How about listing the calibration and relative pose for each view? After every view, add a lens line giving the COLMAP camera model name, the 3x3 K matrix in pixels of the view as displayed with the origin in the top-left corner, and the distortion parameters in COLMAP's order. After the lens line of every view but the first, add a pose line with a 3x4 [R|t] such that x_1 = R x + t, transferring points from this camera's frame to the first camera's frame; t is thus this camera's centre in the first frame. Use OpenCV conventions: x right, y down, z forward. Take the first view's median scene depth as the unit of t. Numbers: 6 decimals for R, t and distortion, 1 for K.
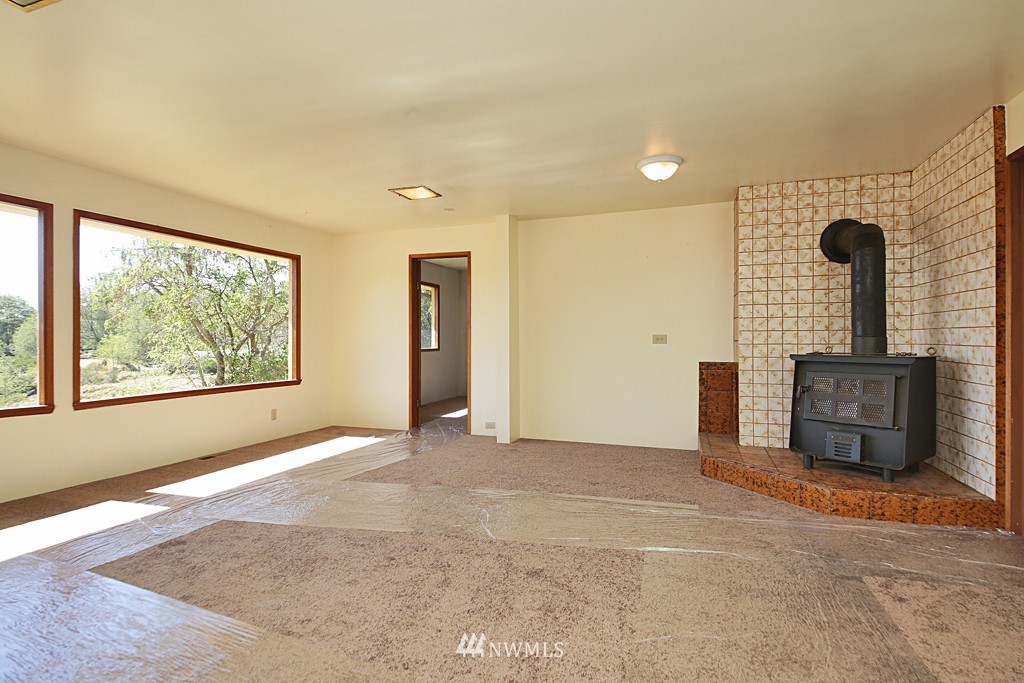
lens RADIAL K [[549.8, 0, 493.4], [0, 549.8, 345.2], [0, 0, 1]] dist [0.057873, -0.049232]
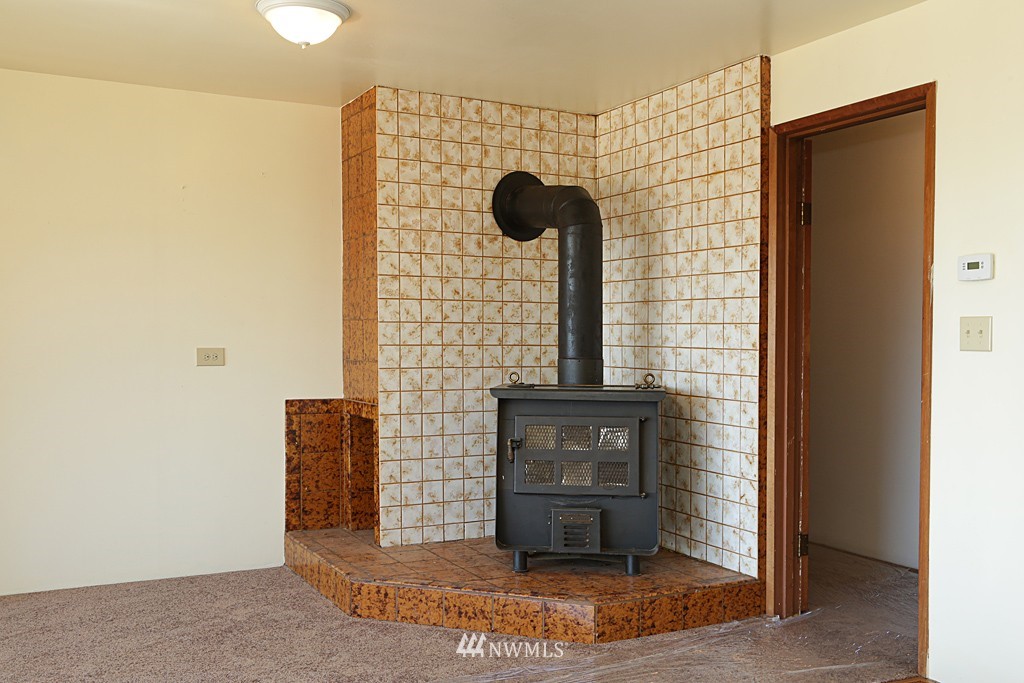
lens RADIAL K [[978.3, 0, 547.0], [0, 978.3, 375.0], [0, 0, 1]] dist [-0.011570, -0.003000]
pose [[0.659095, -0.022738, 0.751716, -0.202720], [-0.001667, 0.999496, 0.031695, -0.028849], [-0.752058, -0.022143, 0.658725, 0.239945]]
